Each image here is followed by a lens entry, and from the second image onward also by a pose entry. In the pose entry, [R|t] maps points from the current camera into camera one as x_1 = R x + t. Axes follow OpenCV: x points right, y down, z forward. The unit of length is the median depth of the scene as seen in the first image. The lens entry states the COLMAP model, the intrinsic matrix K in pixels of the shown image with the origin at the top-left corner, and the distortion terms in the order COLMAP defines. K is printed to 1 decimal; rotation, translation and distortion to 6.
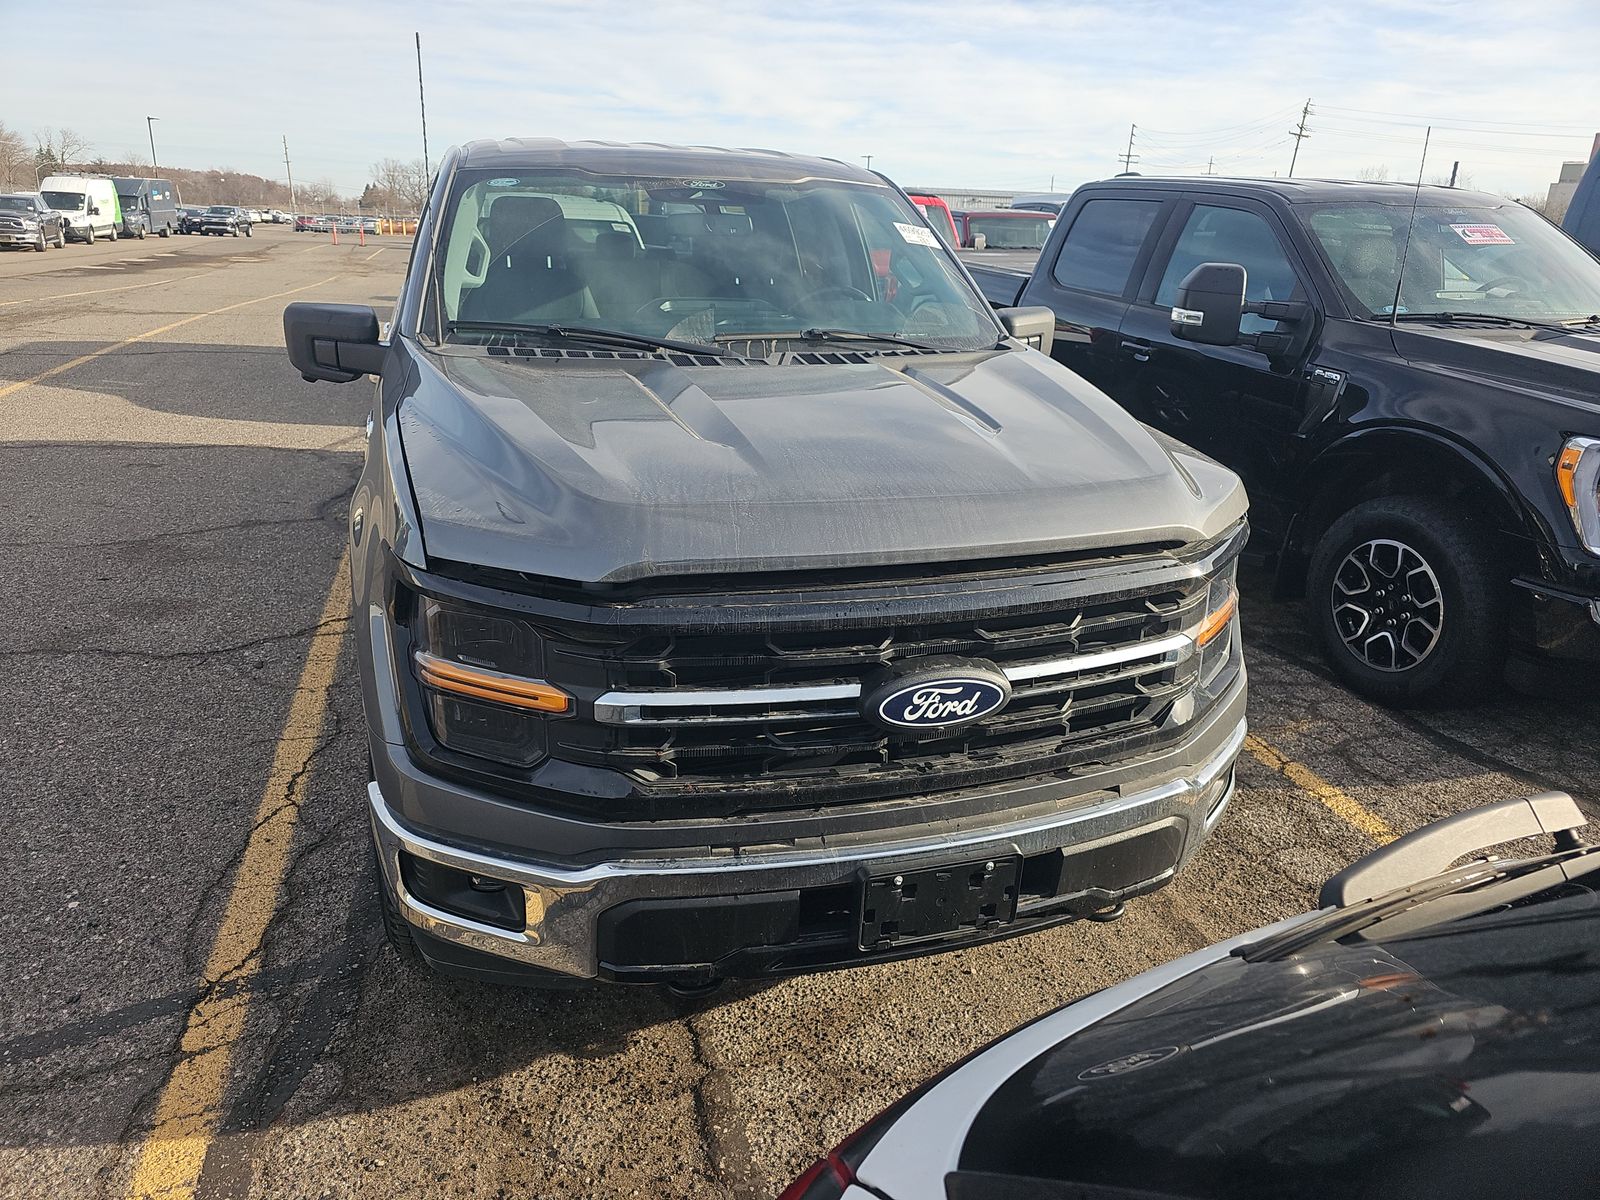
lens RADIAL K [[1066.3, 0, 812.7], [0, 1066.3, 599.7], [0, 0, 1]] dist [0.047998, -0.039331]
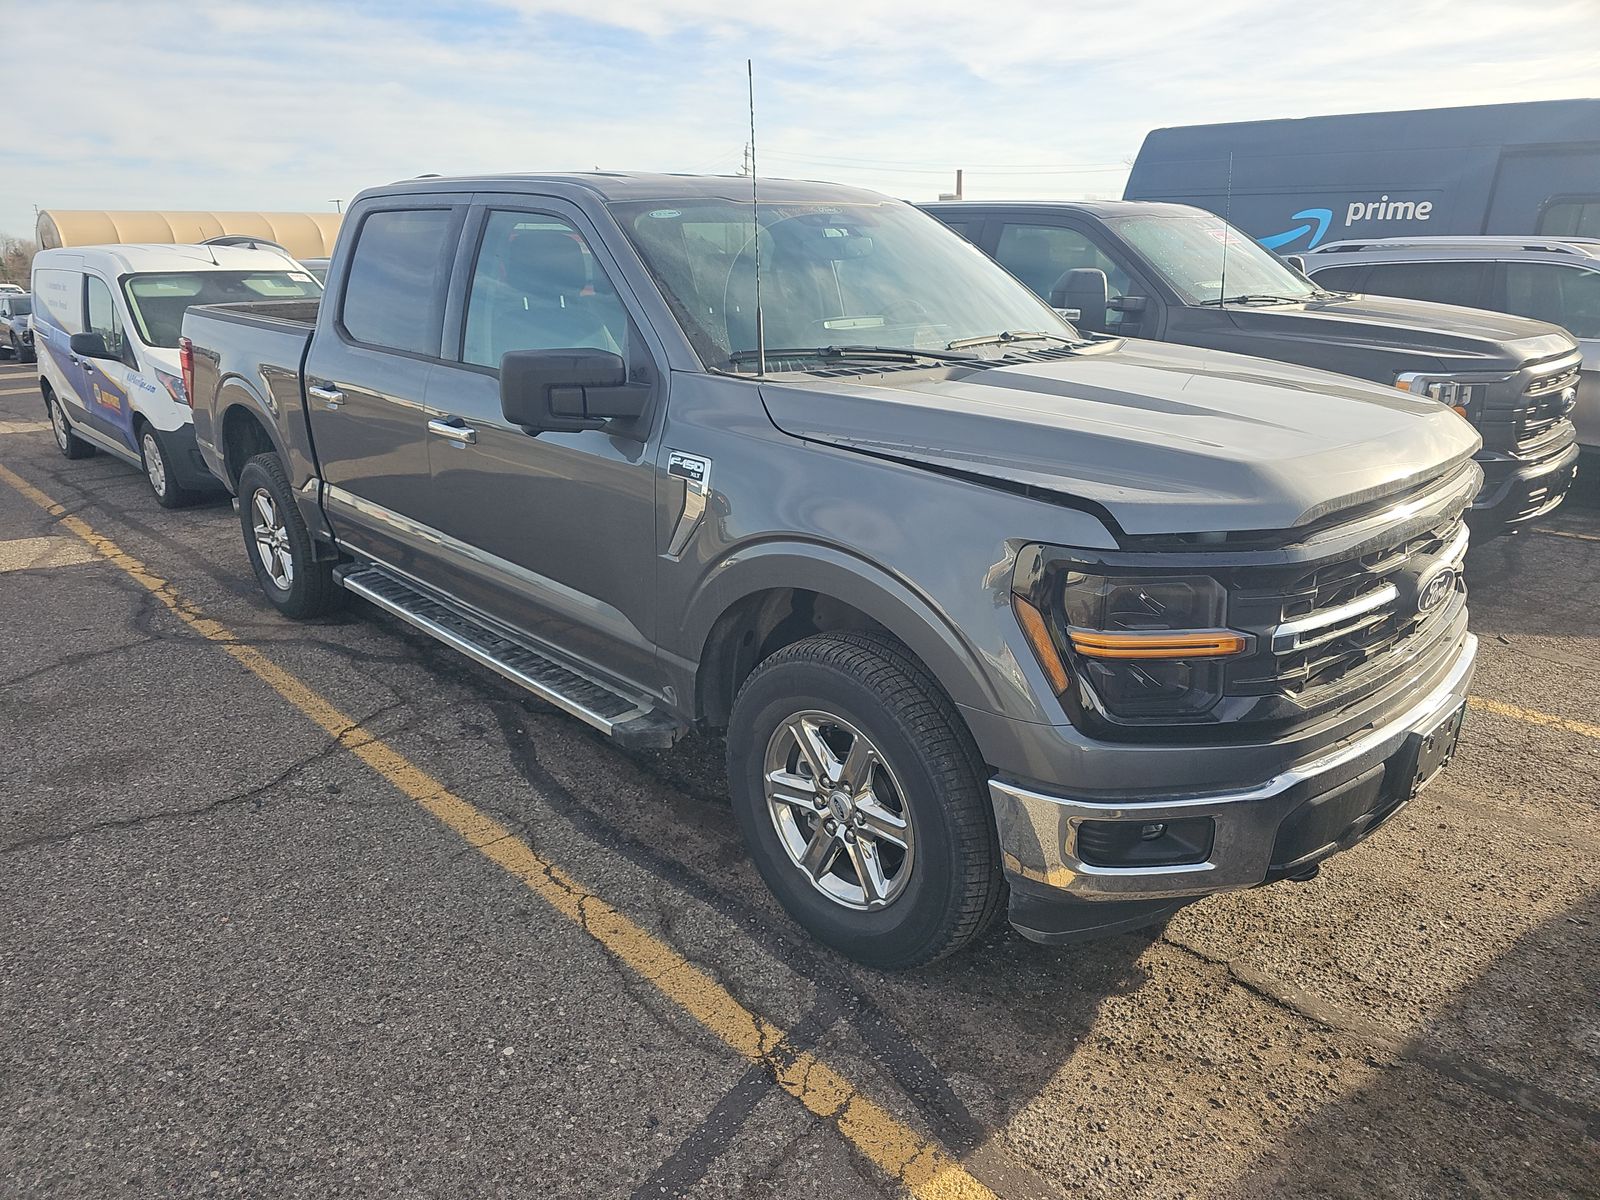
lens RADIAL K [[1066.3, 0, 812.7], [0, 1066.3, 599.7], [0, 0, 1]] dist [0.047998, -0.039331]
pose [[0.892974, -0.180360, 0.412393, -0.688944], [0.193553, 0.981039, 0.009949, -0.030070], [-0.406368, 0.070936, 0.910952, 0.085160]]
